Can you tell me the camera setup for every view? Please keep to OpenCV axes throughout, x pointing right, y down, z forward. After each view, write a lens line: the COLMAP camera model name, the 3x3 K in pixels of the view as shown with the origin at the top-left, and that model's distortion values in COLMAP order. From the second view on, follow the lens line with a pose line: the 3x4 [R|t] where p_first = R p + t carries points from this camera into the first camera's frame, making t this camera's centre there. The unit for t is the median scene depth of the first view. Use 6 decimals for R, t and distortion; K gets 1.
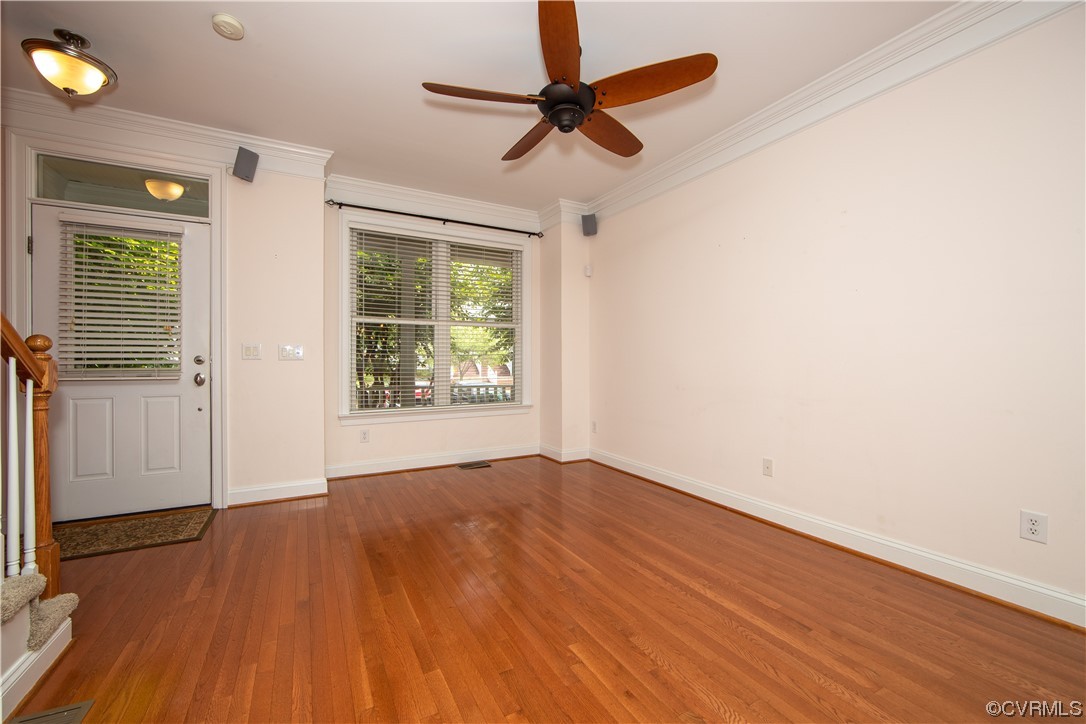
lens RADIAL K [[431.0, 0, 534.1], [0, 431.0, 365.1], [0, 0, 1]] dist [-0.011372, -0.000019]
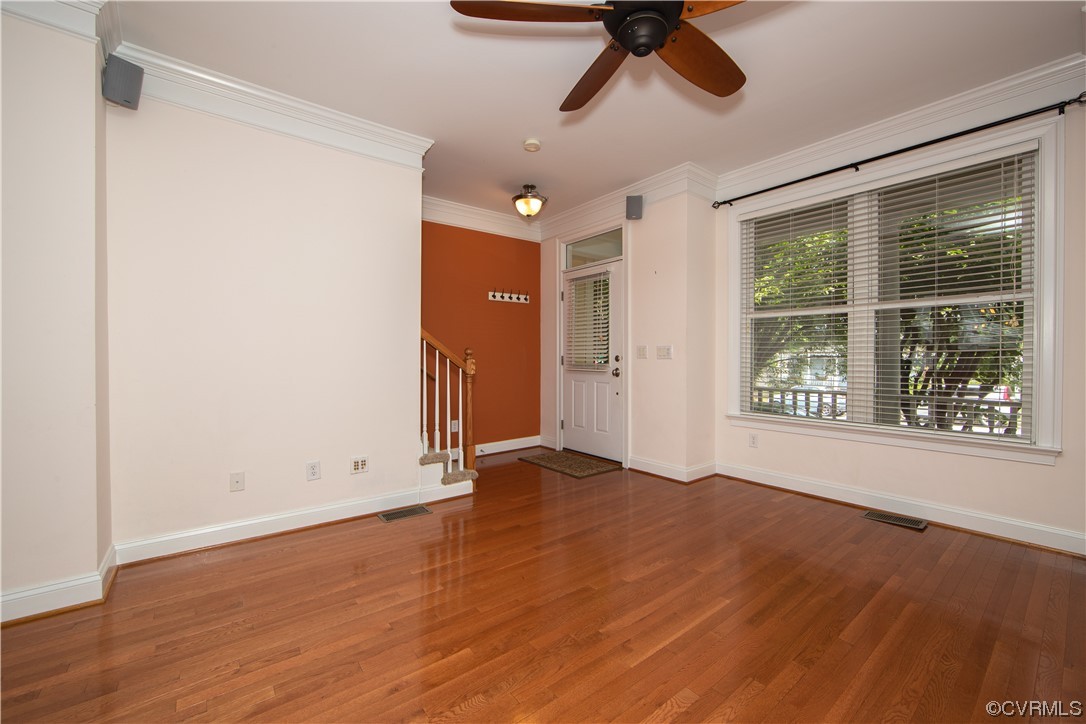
lens RADIAL K [[431.0, 0, 550.5], [0, 431.0, 362.3], [0, 0, 1]] dist [-0.011372, -0.000019]
pose [[0.192492, 0.014167, -0.981196, 0.557009], [-0.011472, 0.999860, 0.012186, -0.013500], [0.981231, 0.008911, 0.192627, 0.505587]]
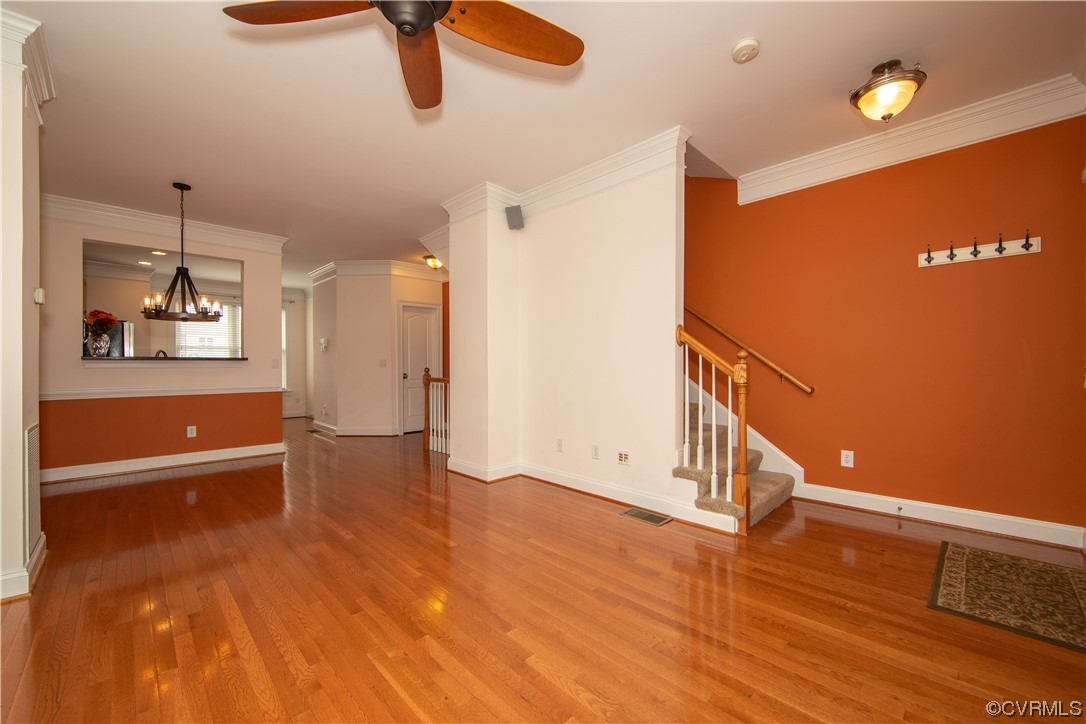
lens RADIAL K [[431.0, 0, 546.4], [0, 431.0, 360.5], [0, 0, 1]] dist [-0.011372, -0.000019]
pose [[-0.954235, 0.005542, -0.299006, 0.055582], [0.004081, 0.999976, 0.005511, -0.019603], [0.299029, 0.004038, -0.954235, 1.242113]]
